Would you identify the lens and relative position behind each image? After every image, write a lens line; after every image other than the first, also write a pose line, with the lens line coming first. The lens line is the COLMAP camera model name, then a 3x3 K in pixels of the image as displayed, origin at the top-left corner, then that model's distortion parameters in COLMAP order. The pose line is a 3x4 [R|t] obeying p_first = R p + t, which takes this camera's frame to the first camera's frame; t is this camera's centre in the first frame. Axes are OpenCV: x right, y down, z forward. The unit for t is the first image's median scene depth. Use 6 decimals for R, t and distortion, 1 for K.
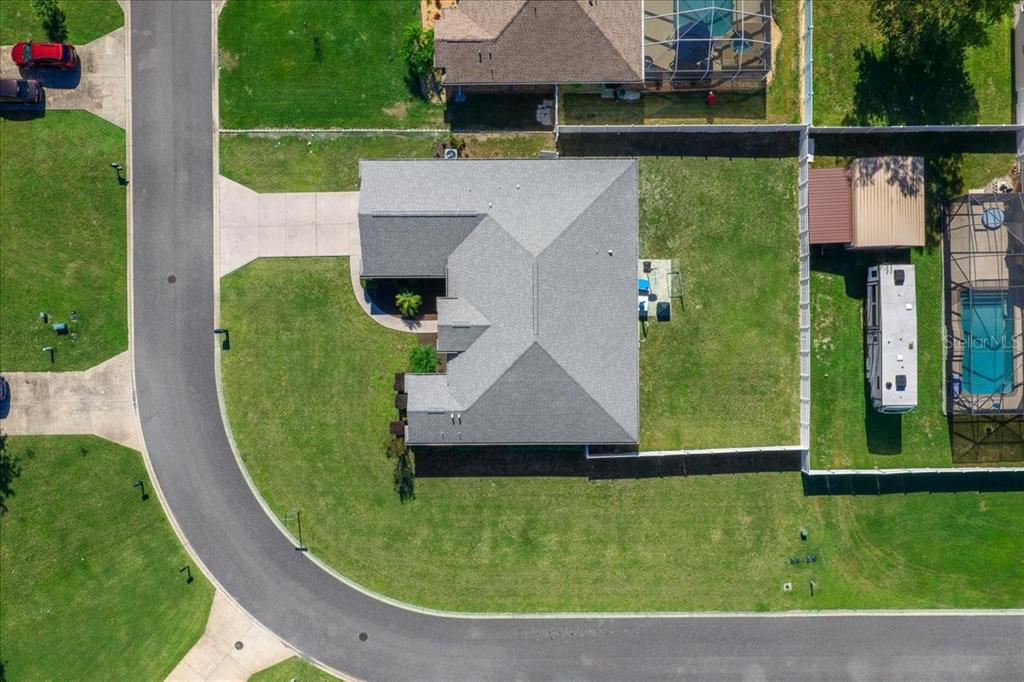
lens RADIAL K [[843.1, 0, 509.4], [0, 843.1, 342.9], [0, 0, 1]] dist [0.026586, -0.039006]
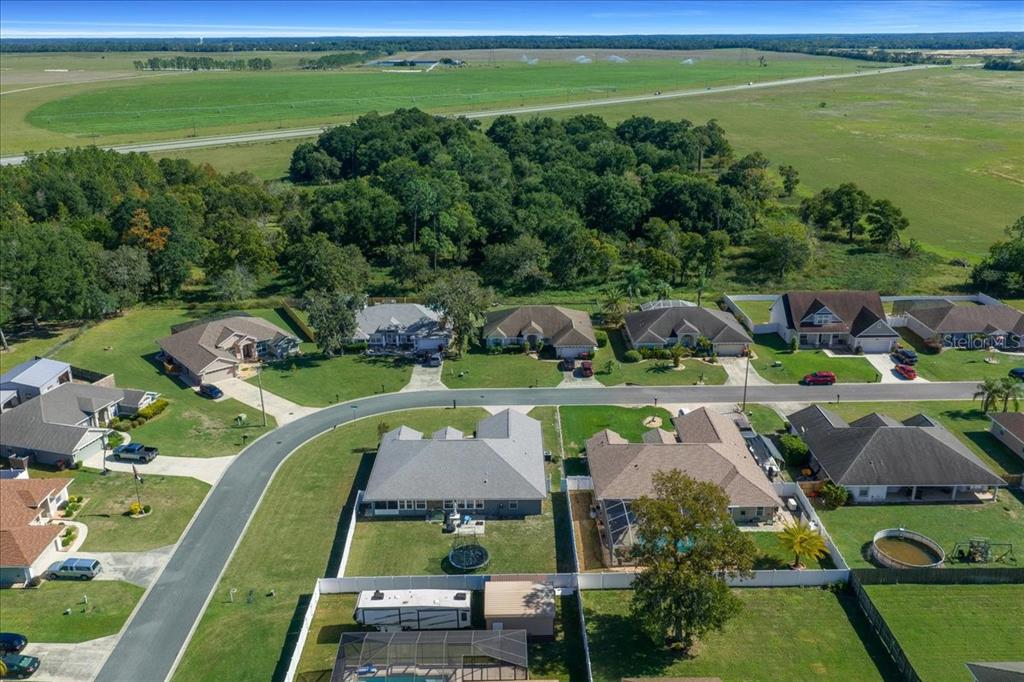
lens RADIAL K [[843.1, 0, 509.4], [0, 843.1, 342.9], [0, 0, 1]] dist [0.026586, -0.039006]
pose [[-0.002403, 0.350146, -0.936692, 1.435057], [-0.999966, 0.006562, 0.005018, -0.151056], [0.007904, 0.936672, 0.350118, 0.181697]]
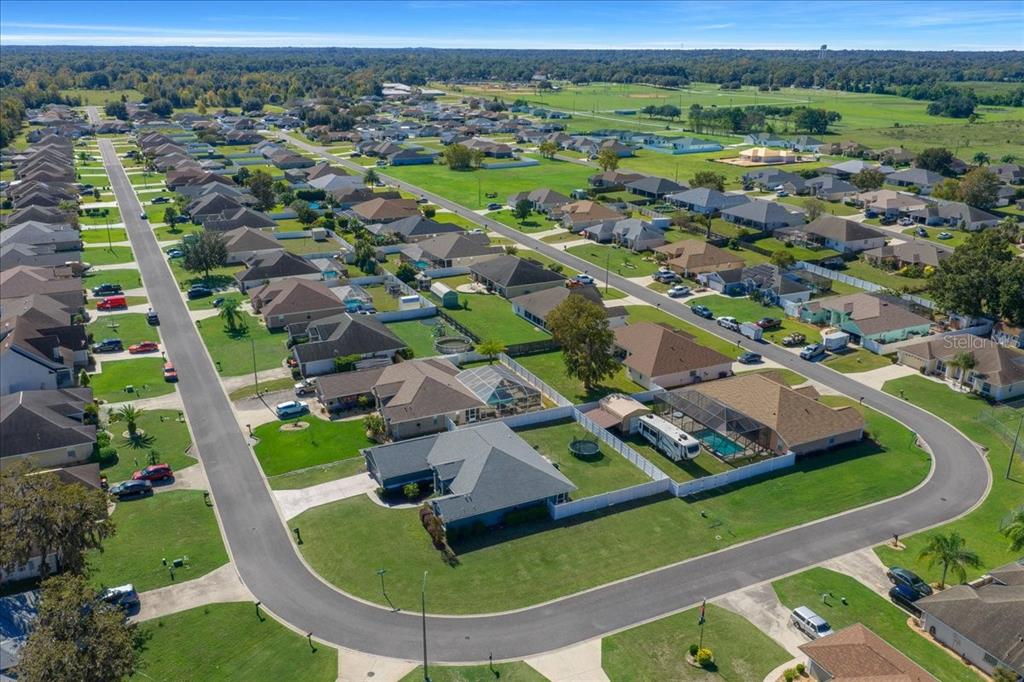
lens RADIAL K [[843.1, 0, 509.4], [0, 843.1, 342.9], [0, 0, 1]] dist [0.026586, -0.039006]
pose [[0.899415, -0.131467, 0.416856, -0.573948], [0.436868, 0.301151, -0.847617, 1.285922], [-0.014103, 0.944471, 0.328293, 0.200064]]
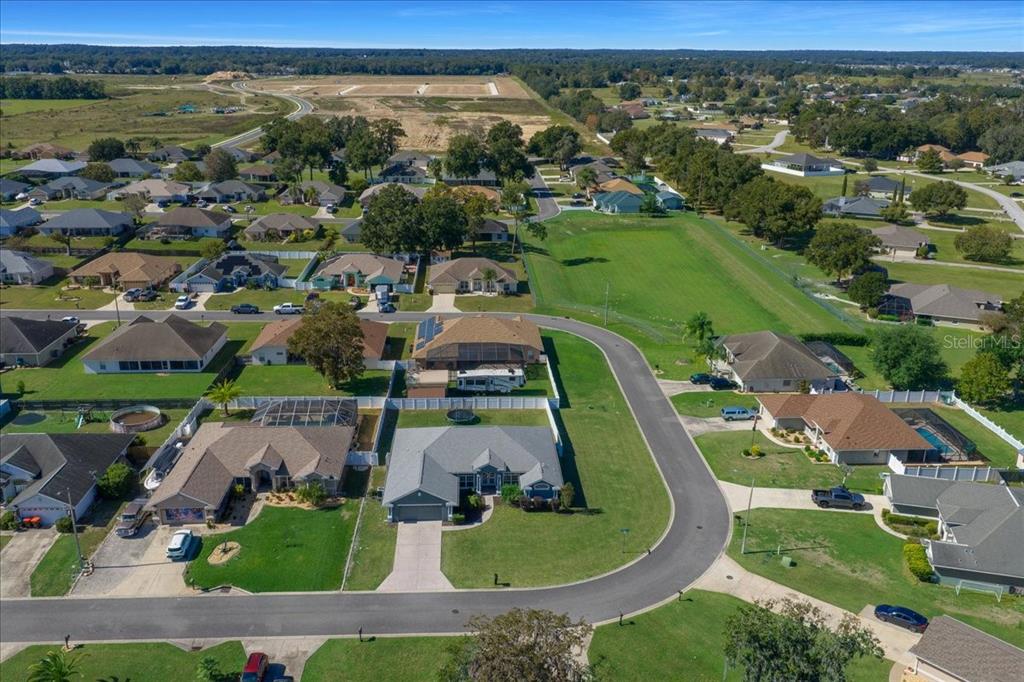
lens RADIAL K [[843.1, 0, 509.4], [0, 843.1, 342.9], [0, 0, 1]] dist [0.026586, -0.039006]
pose [[-0.042338, -0.321296, 0.946032, -1.465764], [0.999064, -0.005168, 0.042956, -0.047337], [-0.008913, 0.946965, 0.321214, 0.221787]]
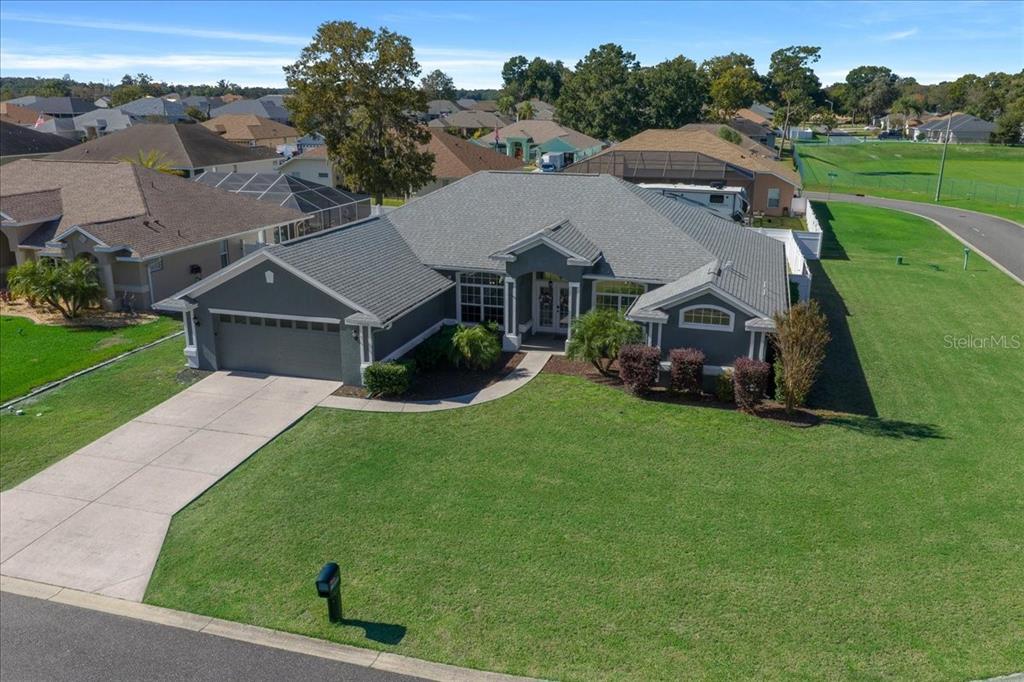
lens RADIAL K [[843.1, 0, 509.4], [0, 843.1, 342.9], [0, 0, 1]] dist [0.026586, -0.039006]
pose [[0.291699, -0.258904, 0.920804, -0.533434], [0.956490, 0.085149, -0.279063, 0.100216], [-0.006155, 0.962143, 0.272477, 0.854185]]
